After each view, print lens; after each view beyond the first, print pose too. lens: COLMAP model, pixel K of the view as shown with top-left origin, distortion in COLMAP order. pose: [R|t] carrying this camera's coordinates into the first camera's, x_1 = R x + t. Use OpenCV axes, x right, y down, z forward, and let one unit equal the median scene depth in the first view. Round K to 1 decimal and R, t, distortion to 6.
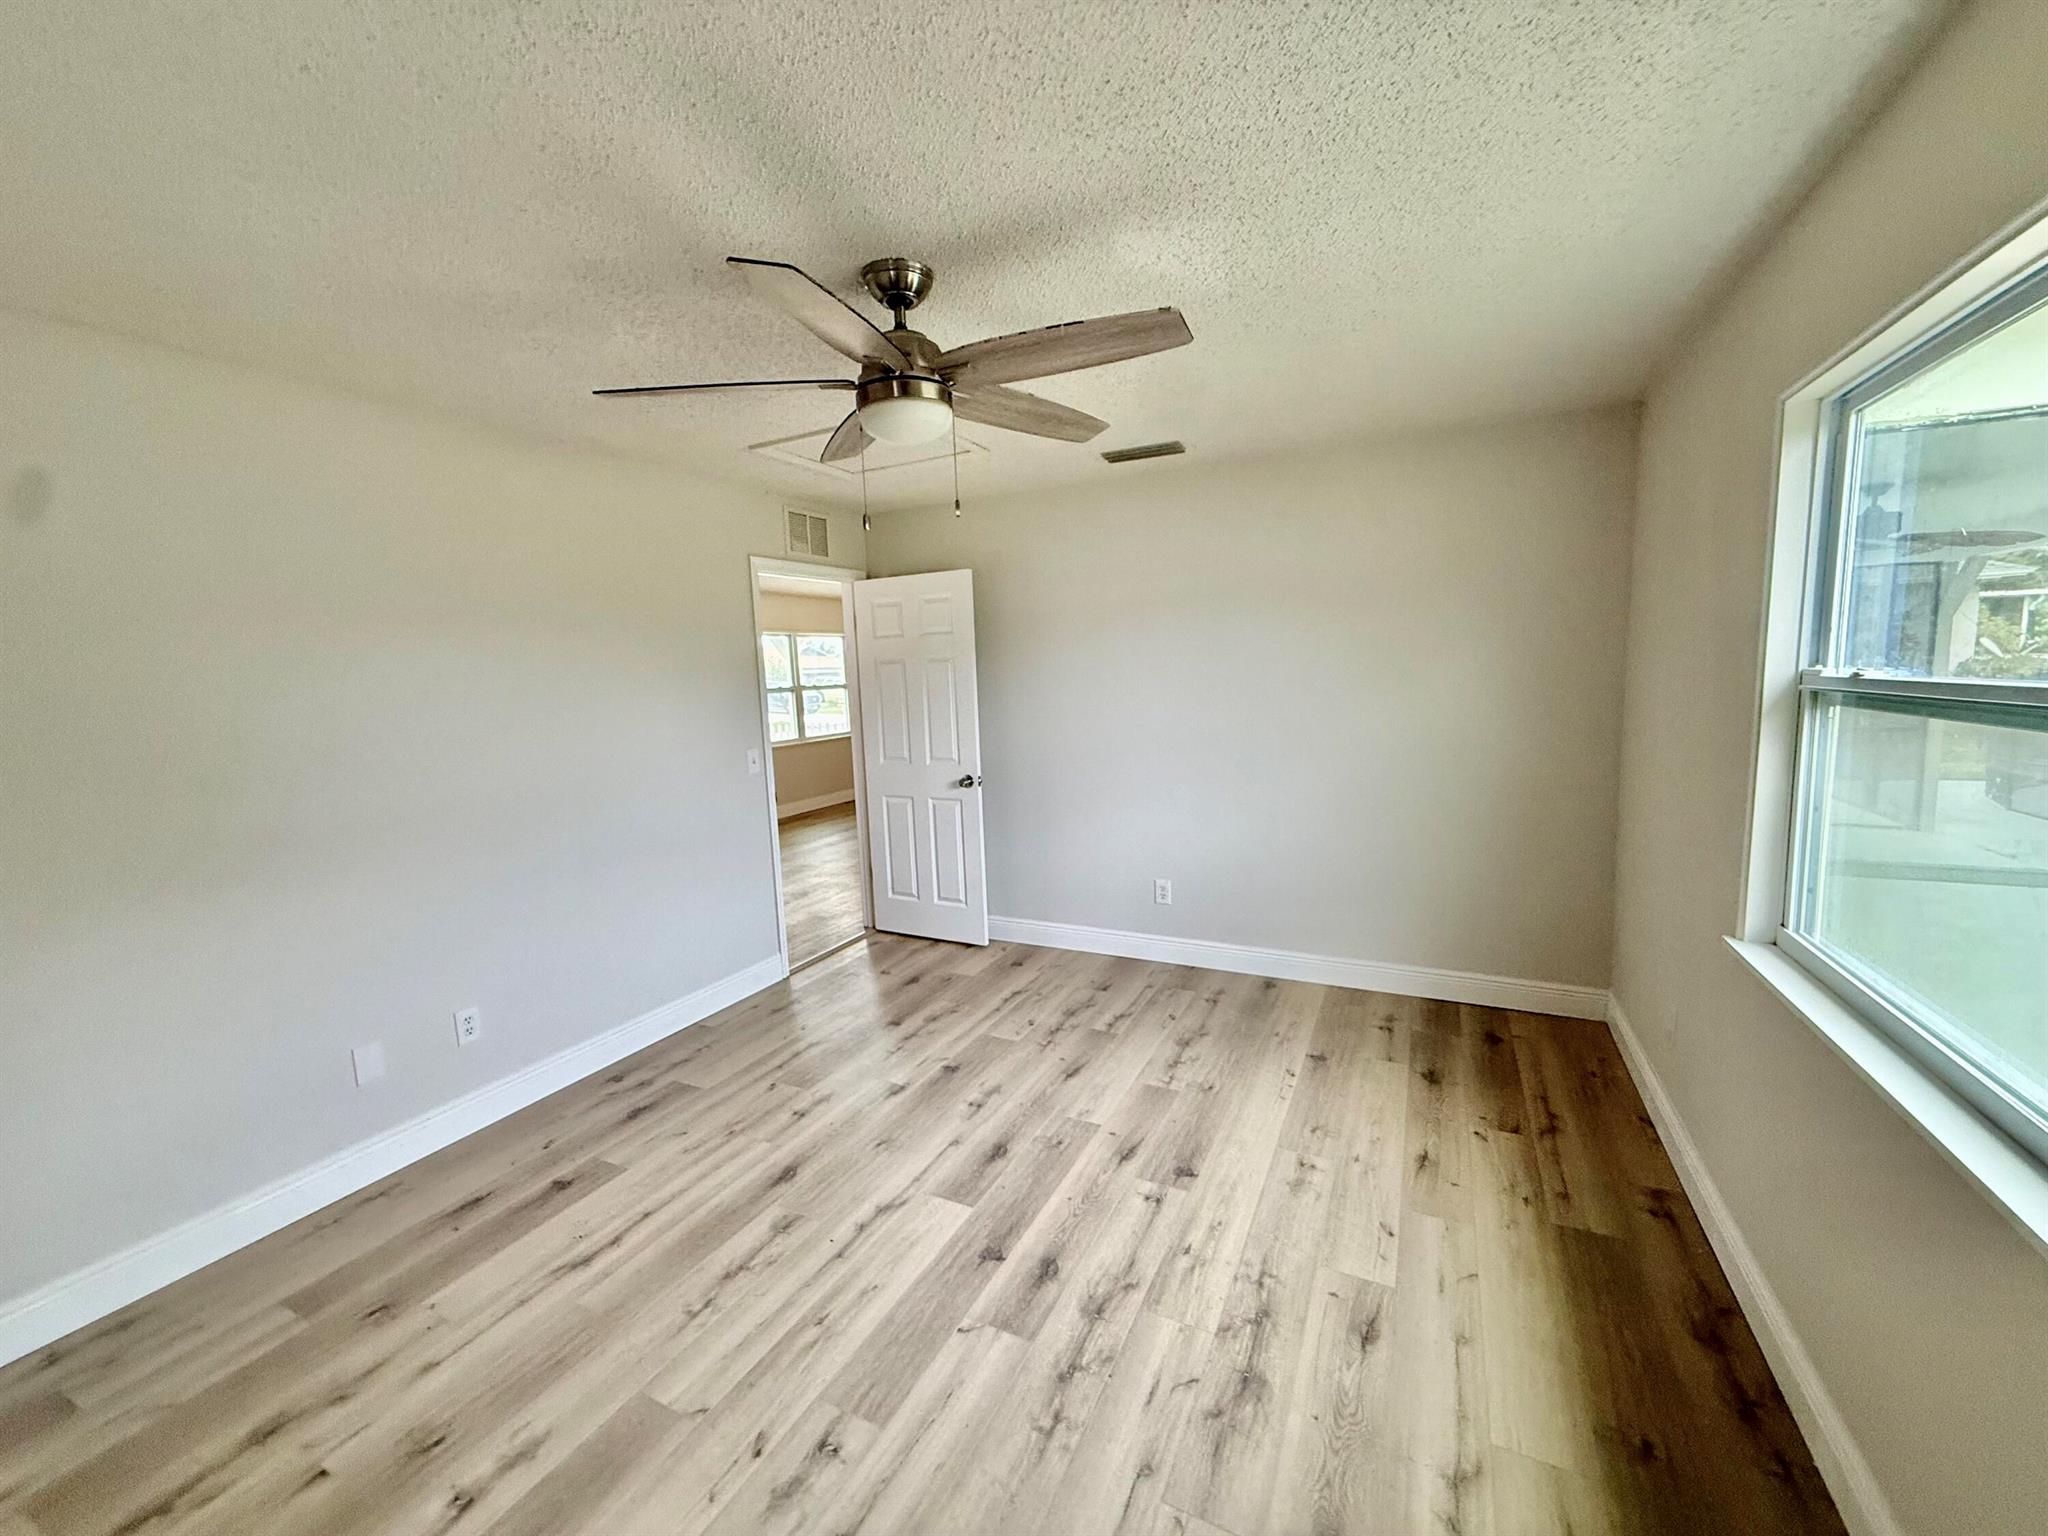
lens RADIAL K [[814.7, 0, 1014.8], [0, 814.7, 769.5], [0, 0, 1]] dist [0.000414, 0.000038]
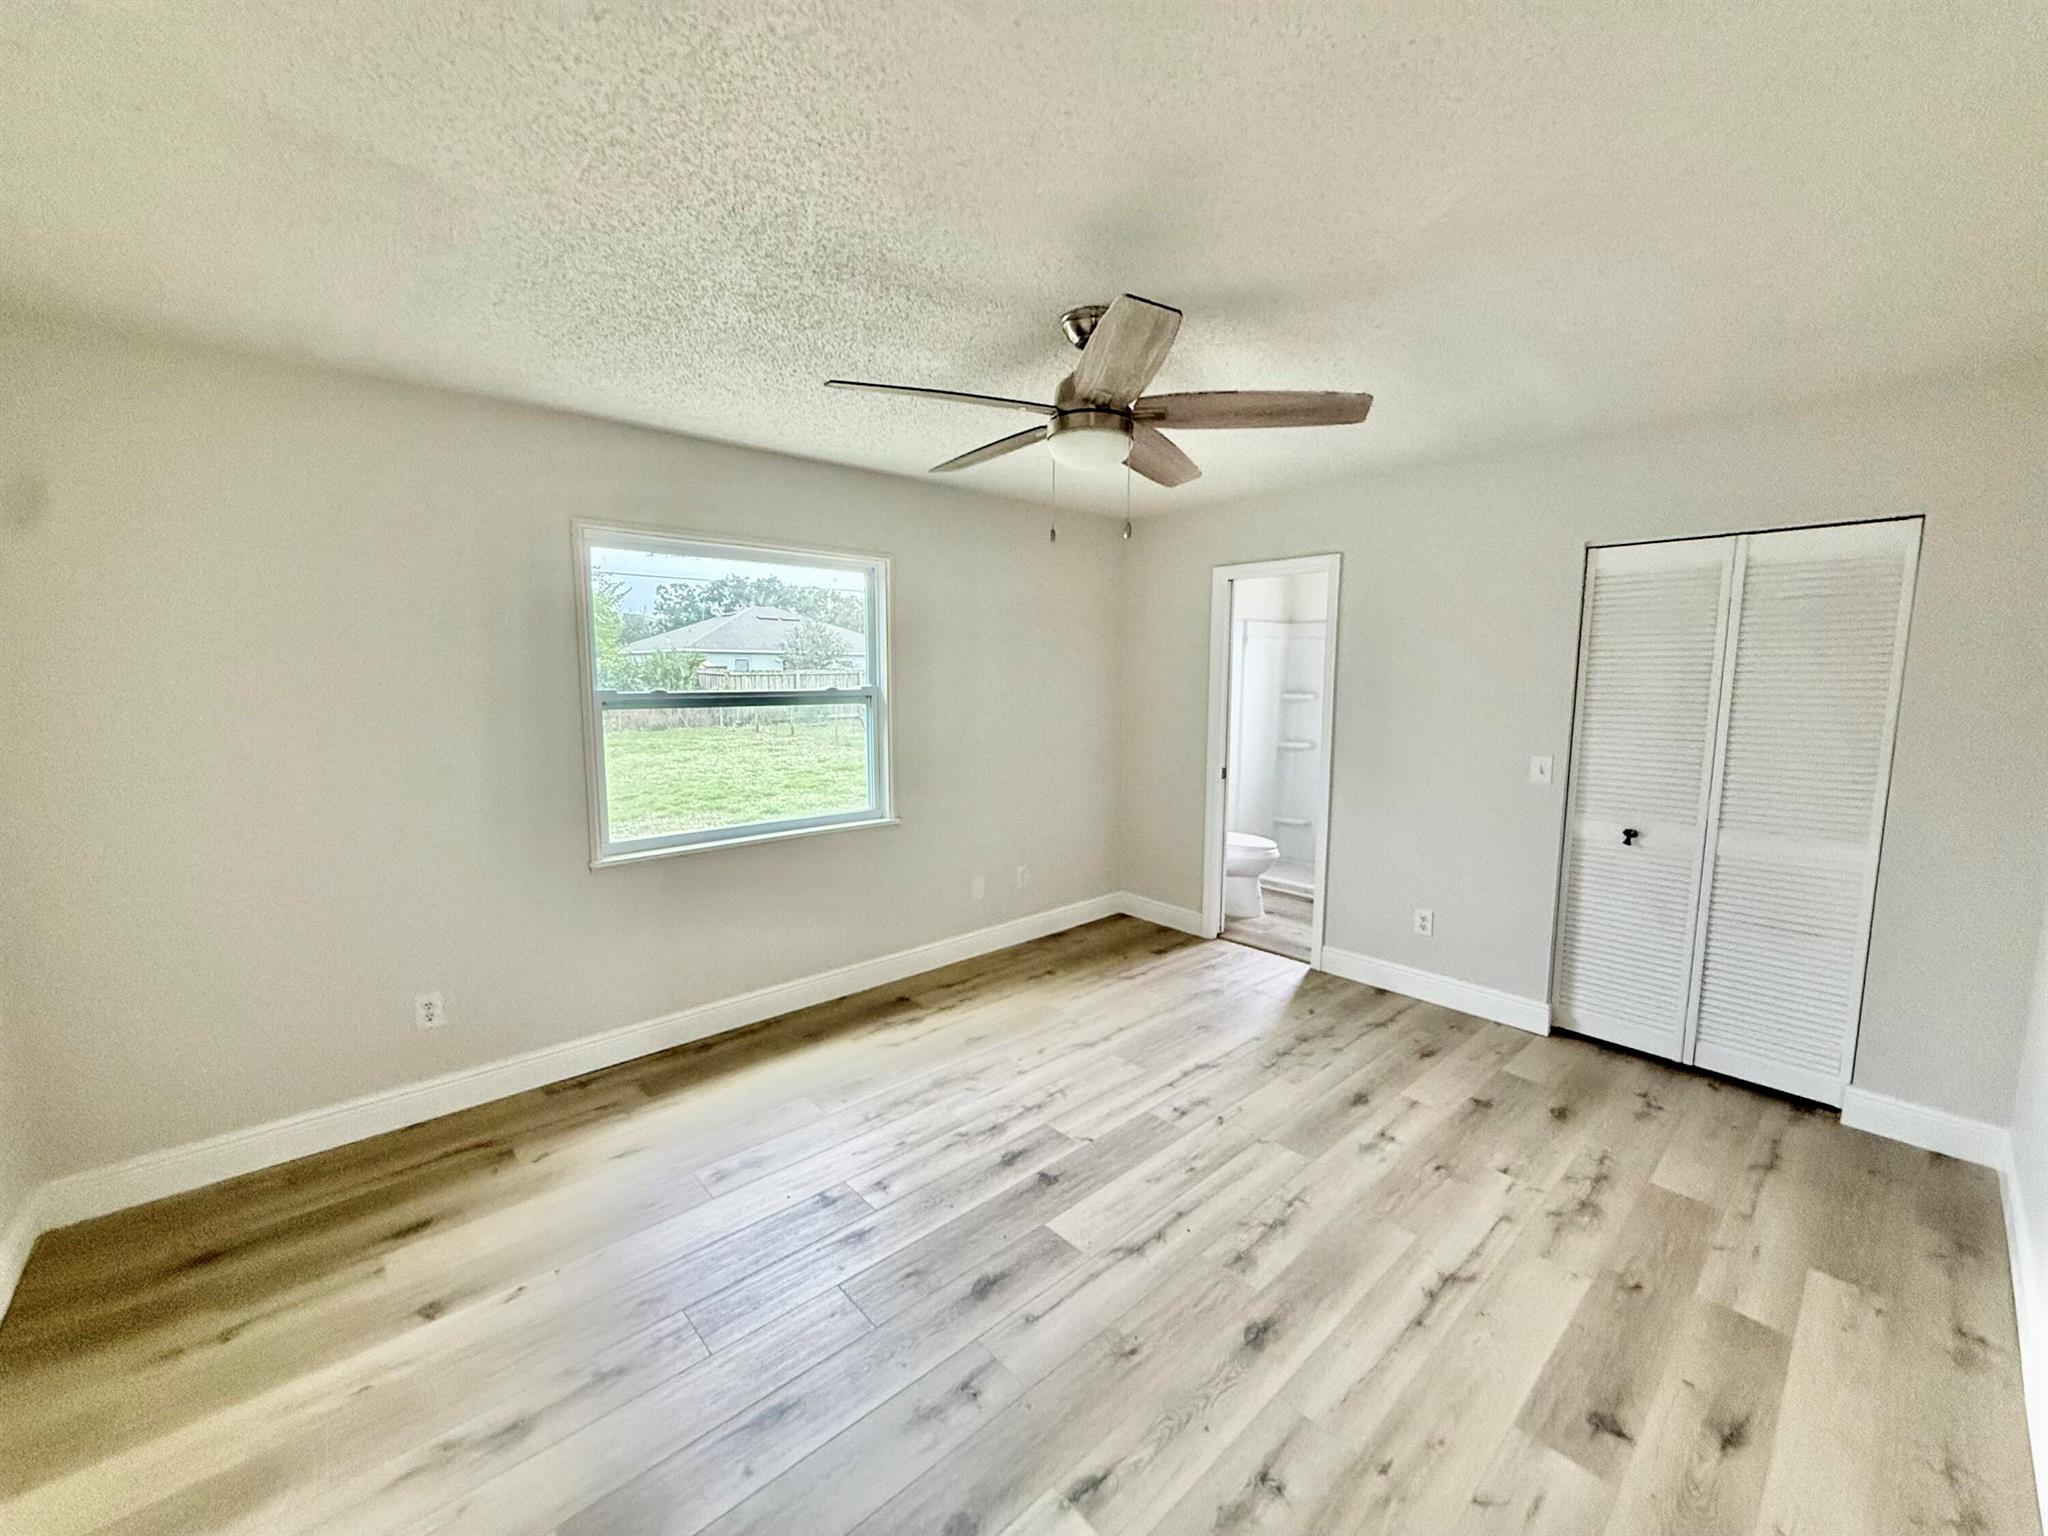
lens RADIAL K [[814.7, 0, 1022.3], [0, 814.7, 772.4], [0, 0, 1]] dist [0.000414, 0.000038]
pose [[-0.935714, -0.009901, 0.352619, -0.391642], [0.073088, 0.972473, 0.221255, -0.223387], [-0.345104, 0.232803, -0.909234, 1.903844]]
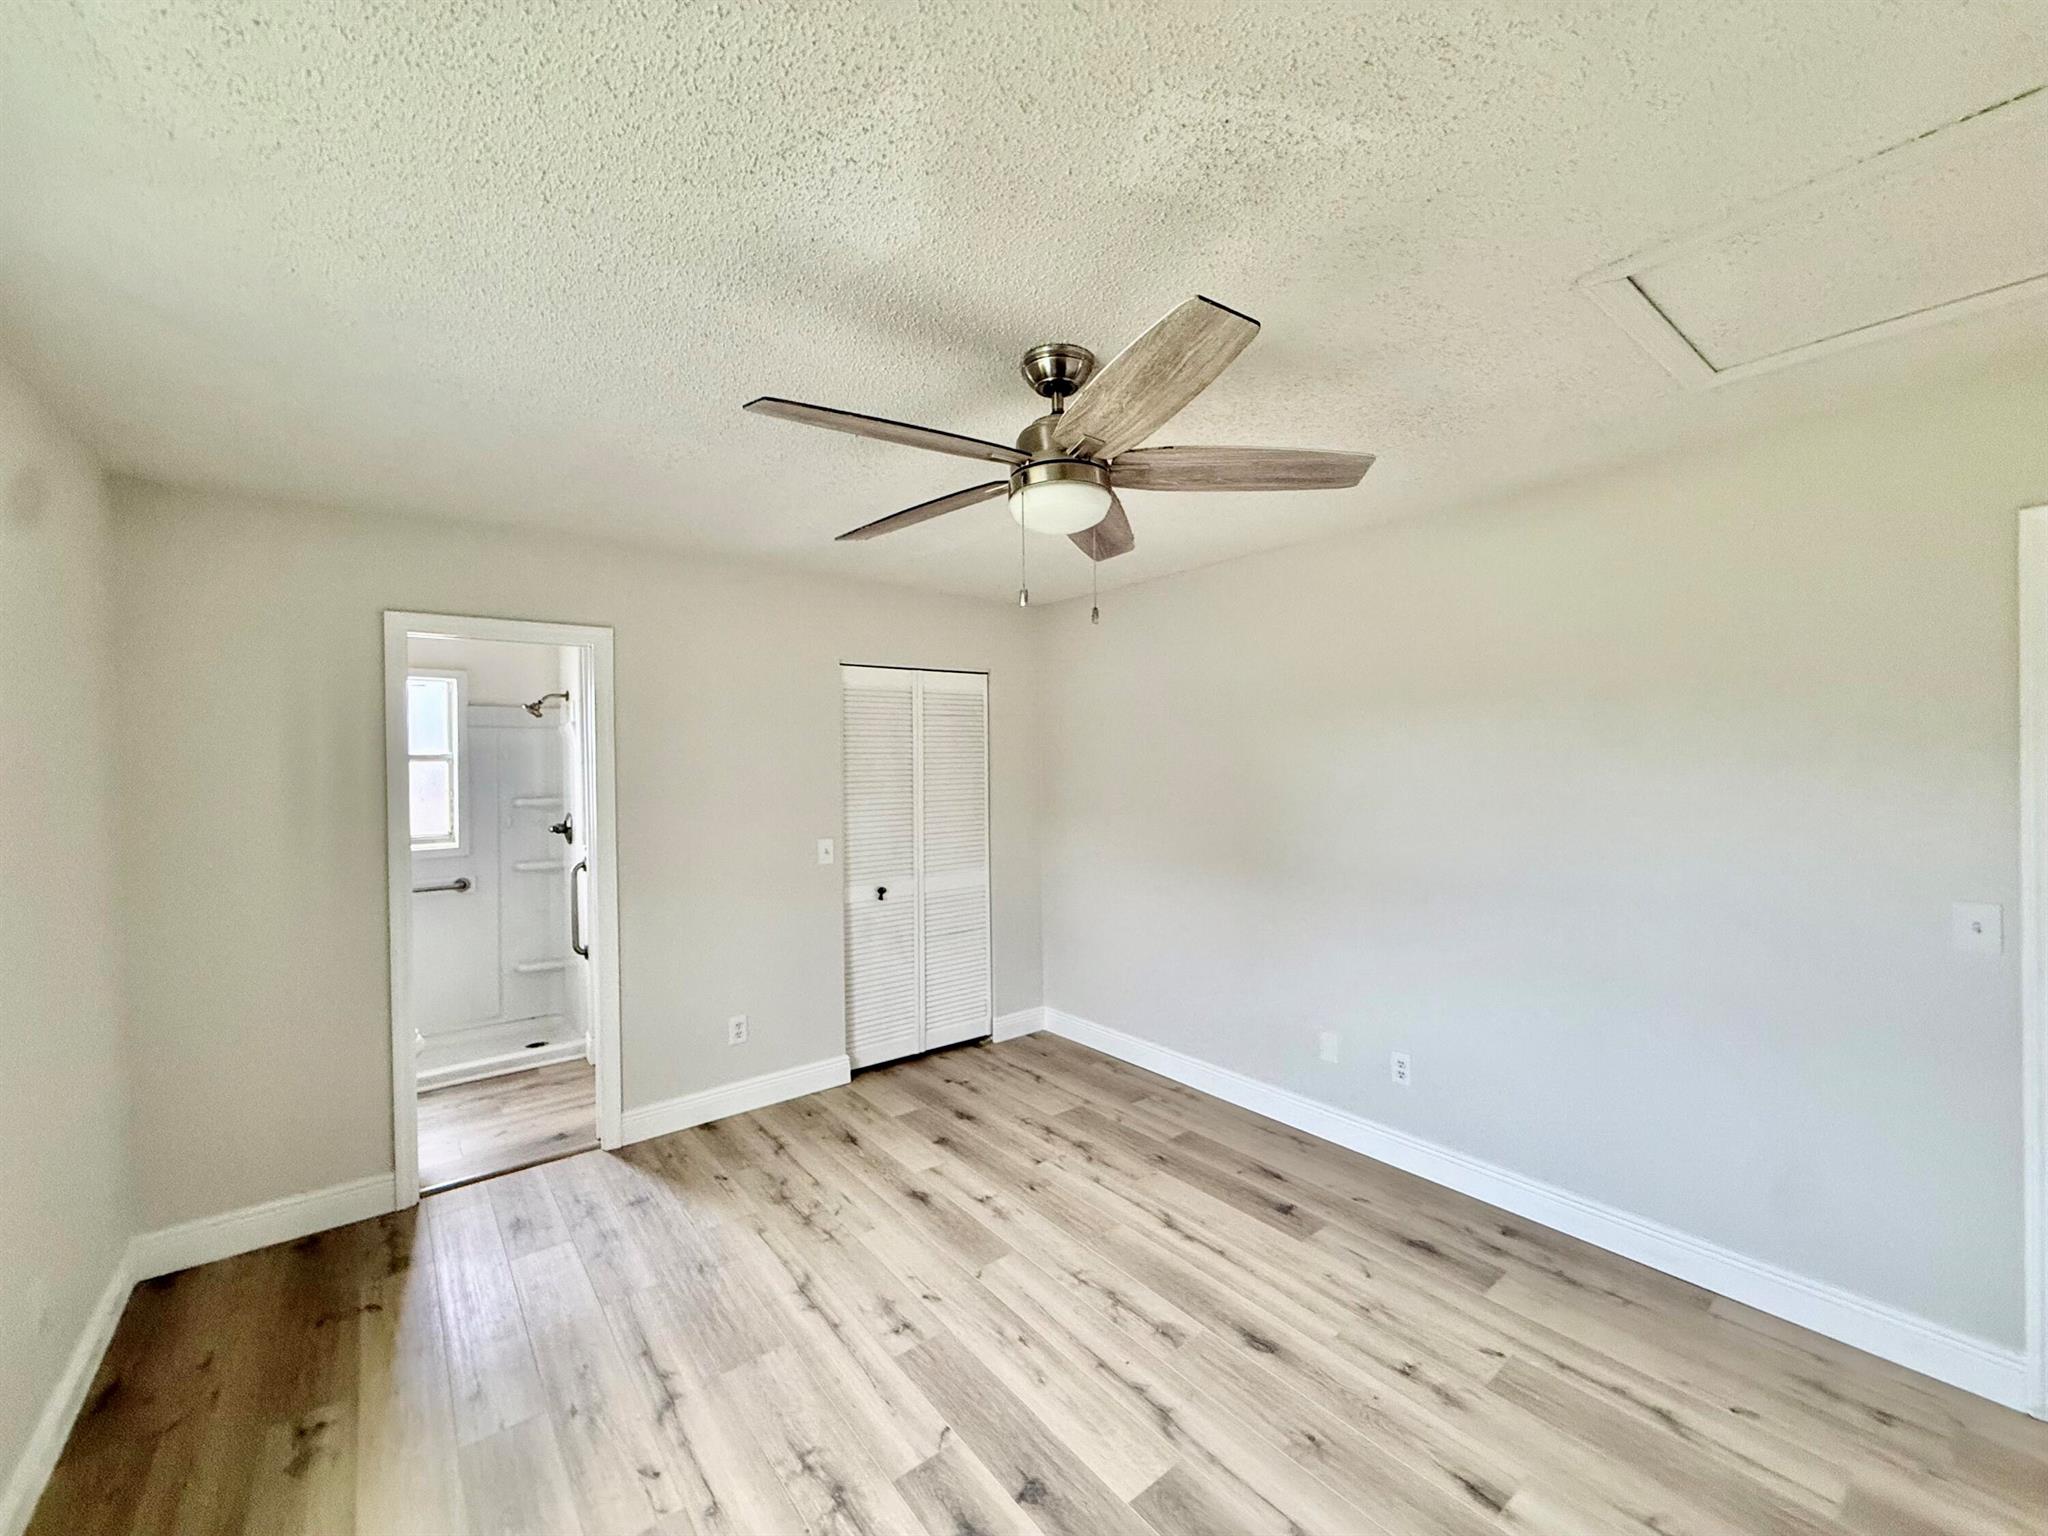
lens RADIAL K [[814.7, 0, 1018.6], [0, 814.7, 765.2], [0, 0, 1]] dist [0.000414, 0.000038]
pose [[-0.414170, 0.050495, -0.908798, 0.669152], [-0.081188, 0.992431, 0.092142, -0.193869], [0.906571, 0.111946, -0.406936, 1.218736]]
